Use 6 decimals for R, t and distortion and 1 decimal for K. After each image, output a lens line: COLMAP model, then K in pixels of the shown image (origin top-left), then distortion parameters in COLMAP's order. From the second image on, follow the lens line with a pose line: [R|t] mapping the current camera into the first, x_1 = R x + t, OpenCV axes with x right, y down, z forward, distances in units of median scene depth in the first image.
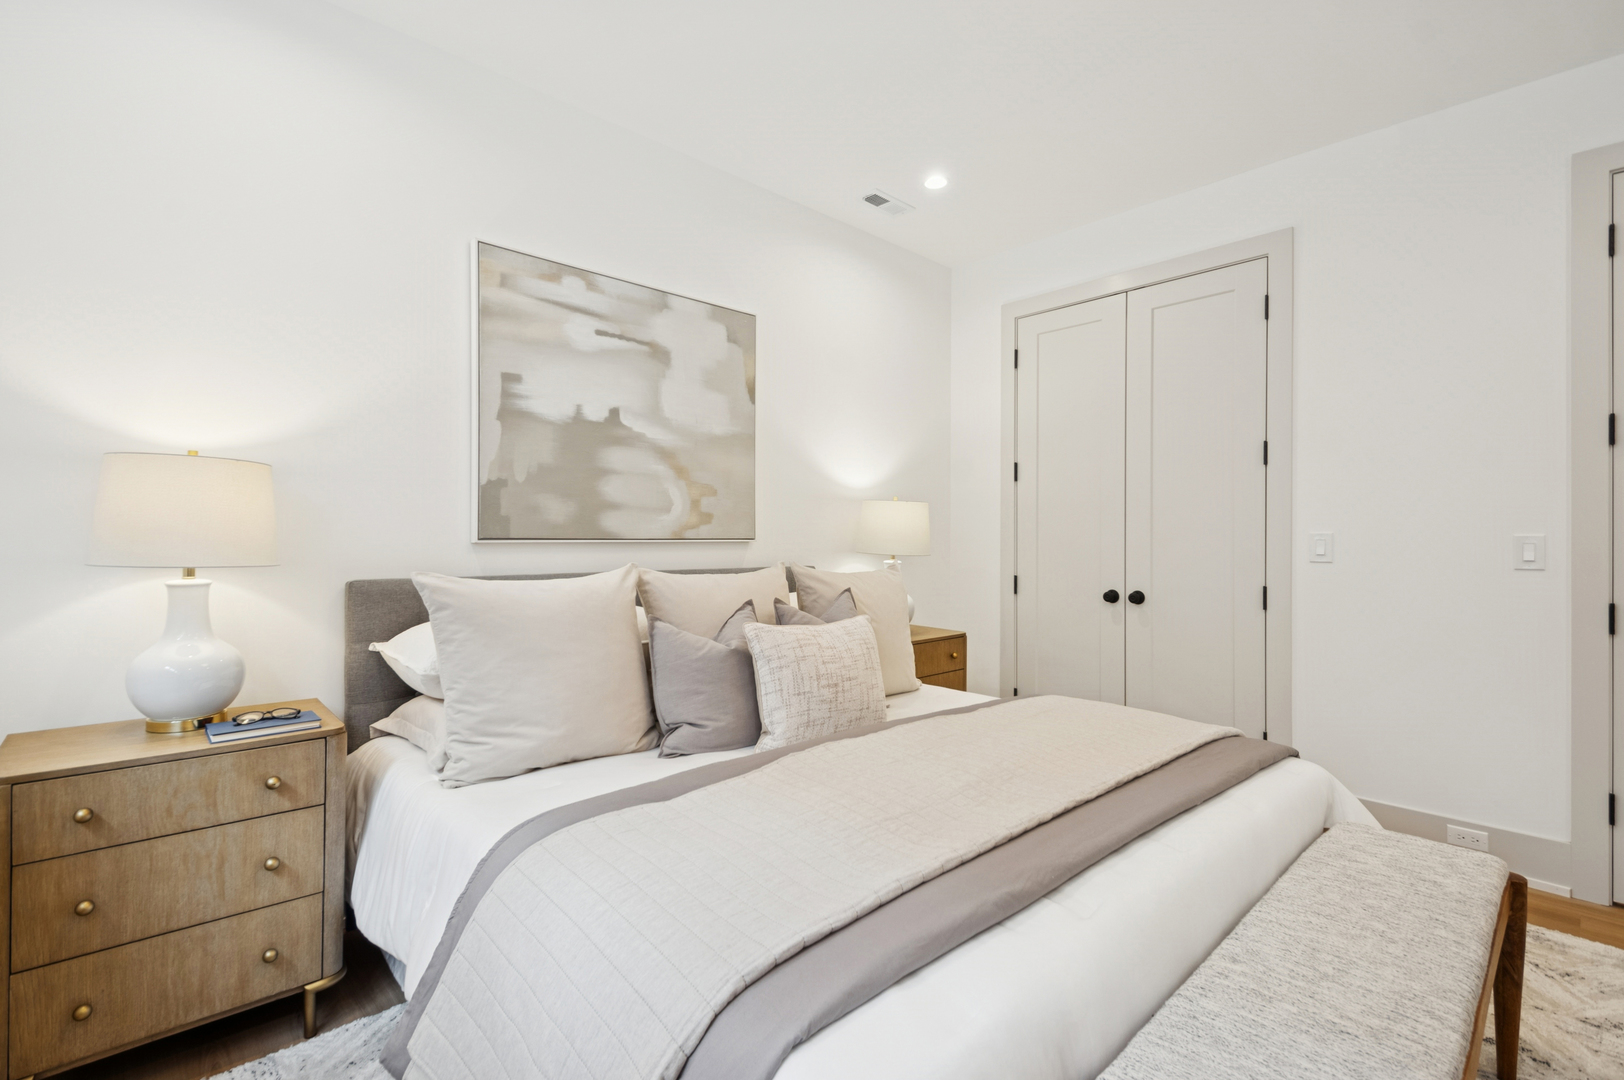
lens RADIAL K [[732.4, 0, 804.5], [0, 732.4, 536.3], [0, 0, 1]] dist [0.017923, -0.011332]
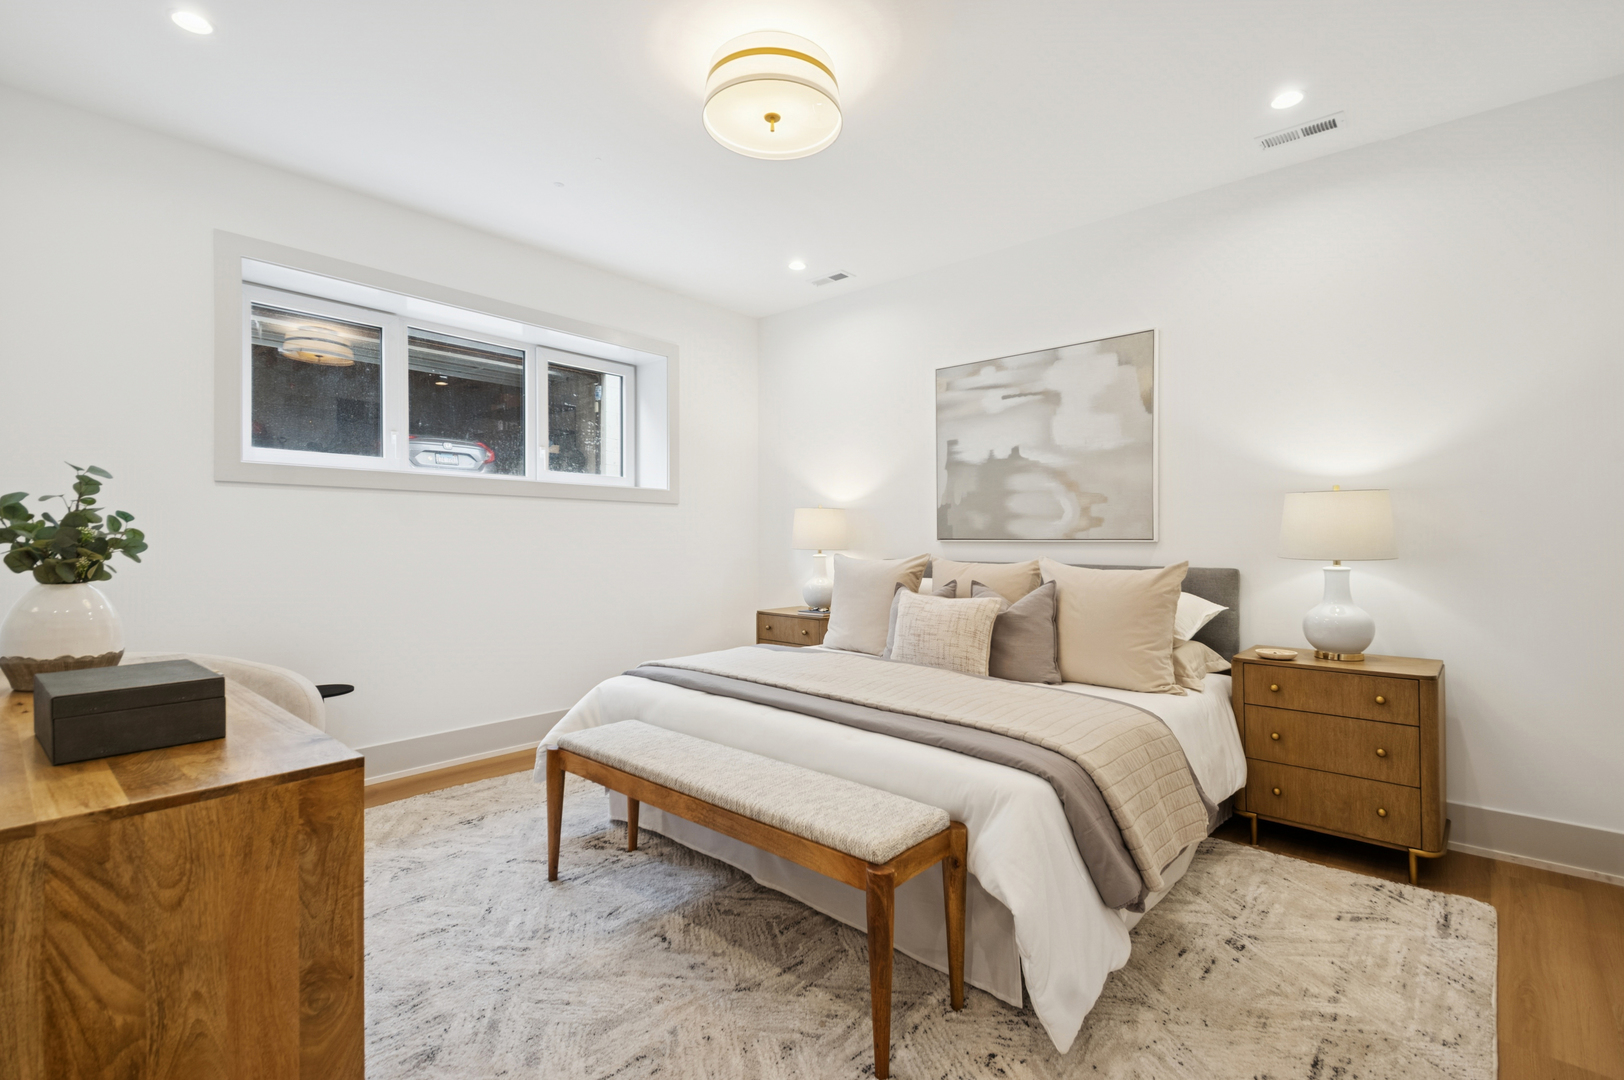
lens RADIAL K [[732.4, 0, 801.9], [0, 732.4, 539.5], [0, 0, 1]] dist [0.017923, -0.011332]
pose [[0.087585, -0.004967, -0.996145, 1.103789], [-0.002119, 0.999984, -0.005172, 0.012061], [0.996155, 0.002564, 0.087574, 0.461738]]
